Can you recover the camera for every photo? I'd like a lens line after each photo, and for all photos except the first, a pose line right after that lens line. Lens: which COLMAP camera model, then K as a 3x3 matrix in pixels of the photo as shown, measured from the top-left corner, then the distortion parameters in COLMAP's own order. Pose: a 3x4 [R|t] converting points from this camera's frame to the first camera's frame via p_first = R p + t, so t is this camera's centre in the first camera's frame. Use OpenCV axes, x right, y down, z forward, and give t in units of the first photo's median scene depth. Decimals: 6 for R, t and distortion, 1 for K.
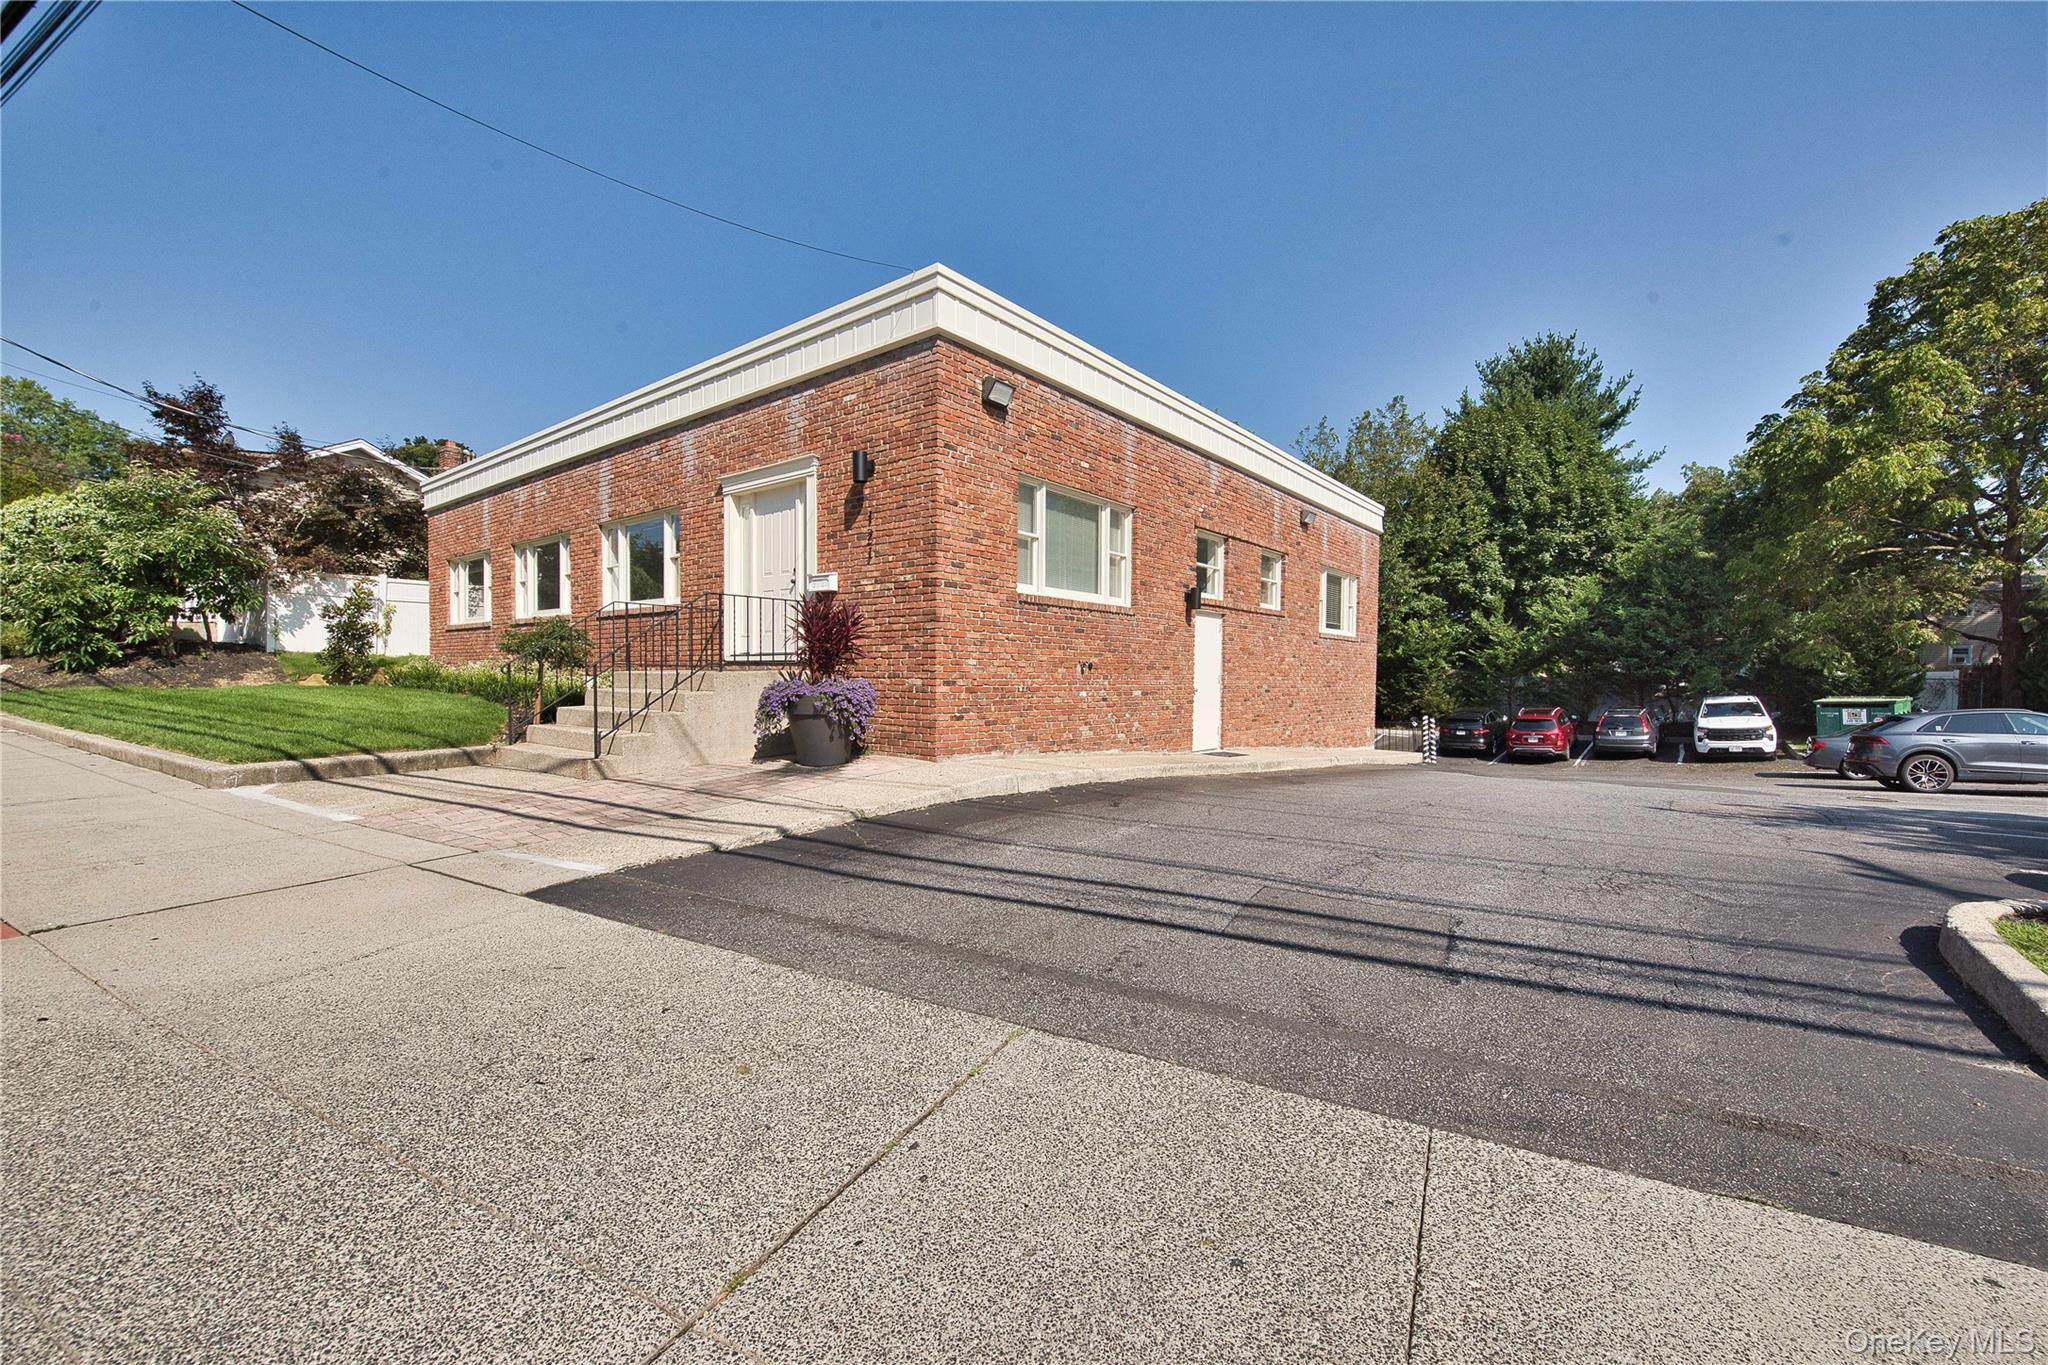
lens RADIAL K [[867.7, 0, 1030.9], [0, 867.7, 691.5], [0, 0, 1]] dist [-0.016976, -0.000245]
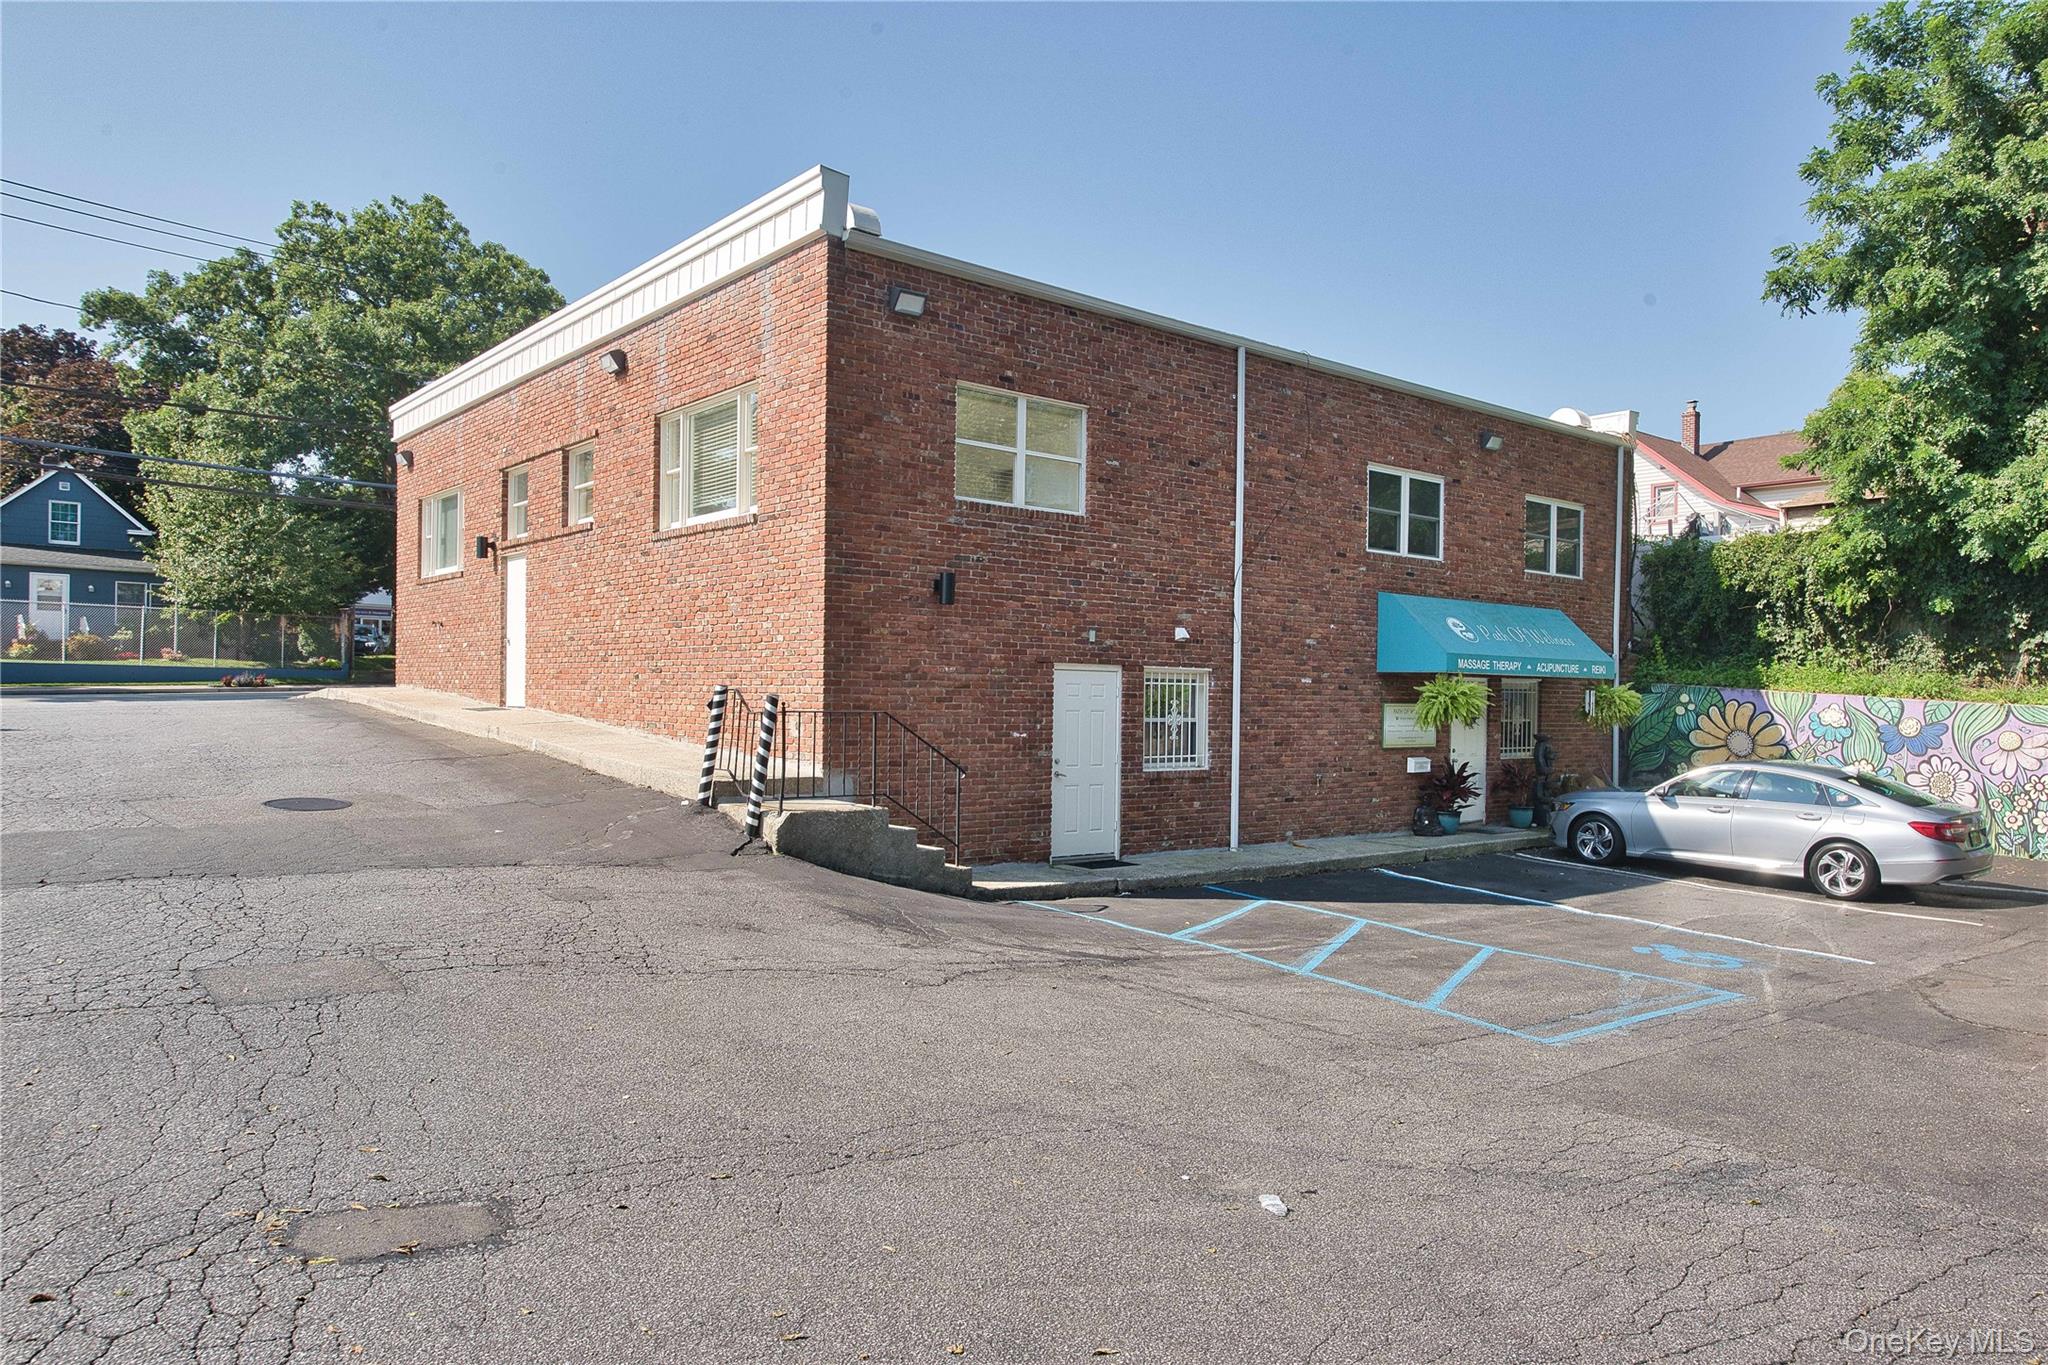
lens RADIAL K [[1347.4, 0, 1024.0], [0, 1347.4, 682.5], [0, 0, 1]] dist [0.000811, 0.003140]
pose [[-0.220721, -0.021346, -0.975103, 1.502142], [-0.032163, 0.999376, -0.014597, 0.046869], [0.974807, 0.028141, -0.221269, 1.874060]]
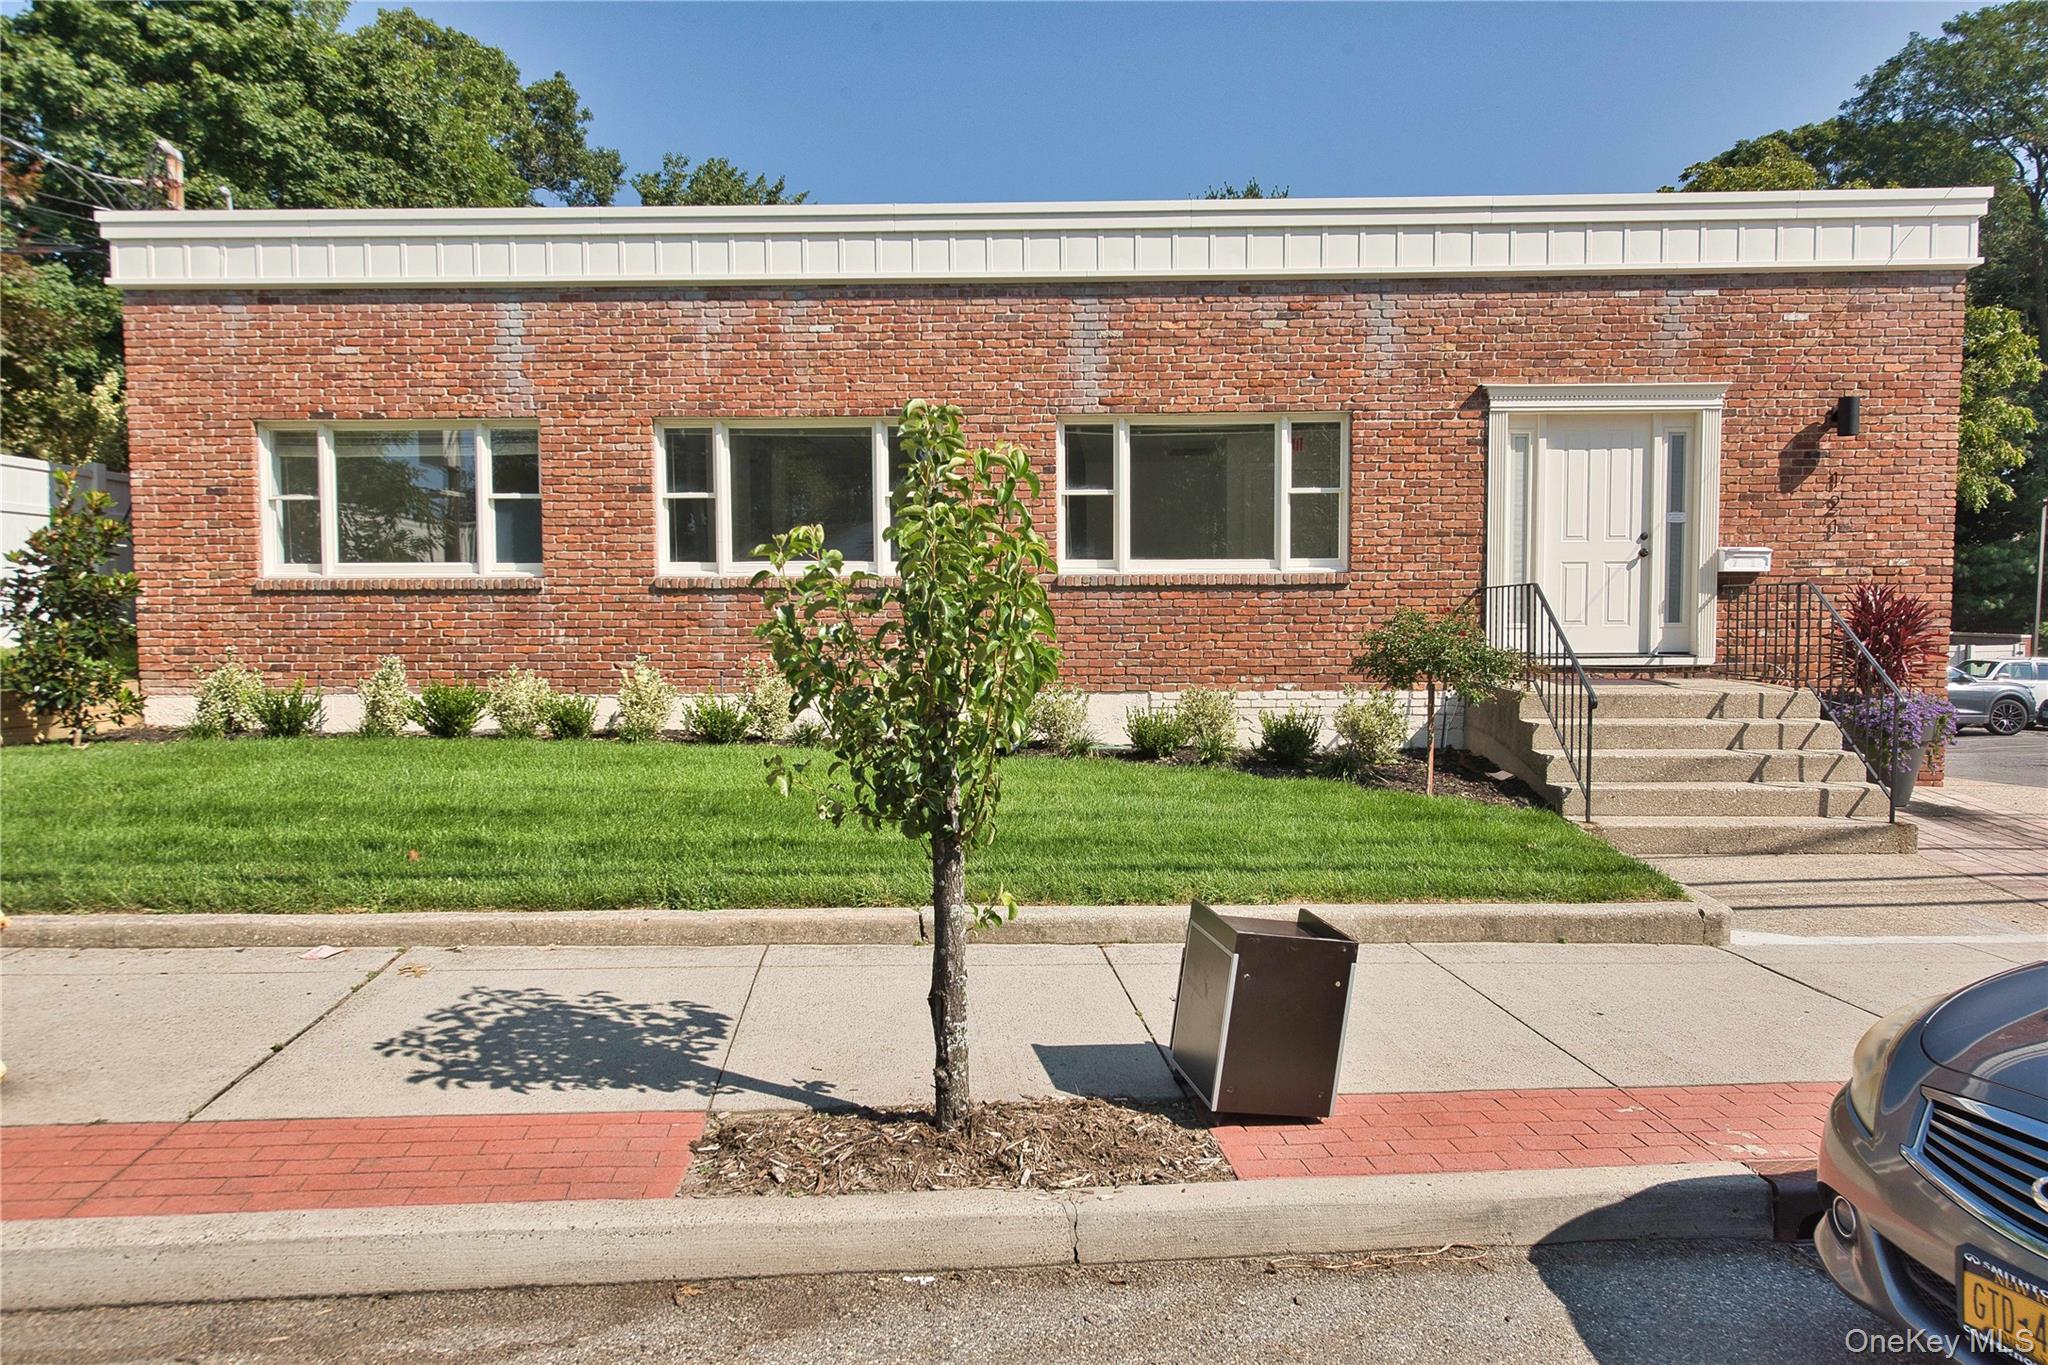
lens RADIAL K [[1347.4, 0, 1024.0], [0, 1347.4, 682.5], [0, 0, 1]] dist [0.000811, 0.003140]
pose [[0.804608, -0.030850, 0.593005, -1.085247], [0.018320, 0.999464, 0.027137, -0.048750], [-0.593524, -0.010971, 0.804741, 0.335676]]
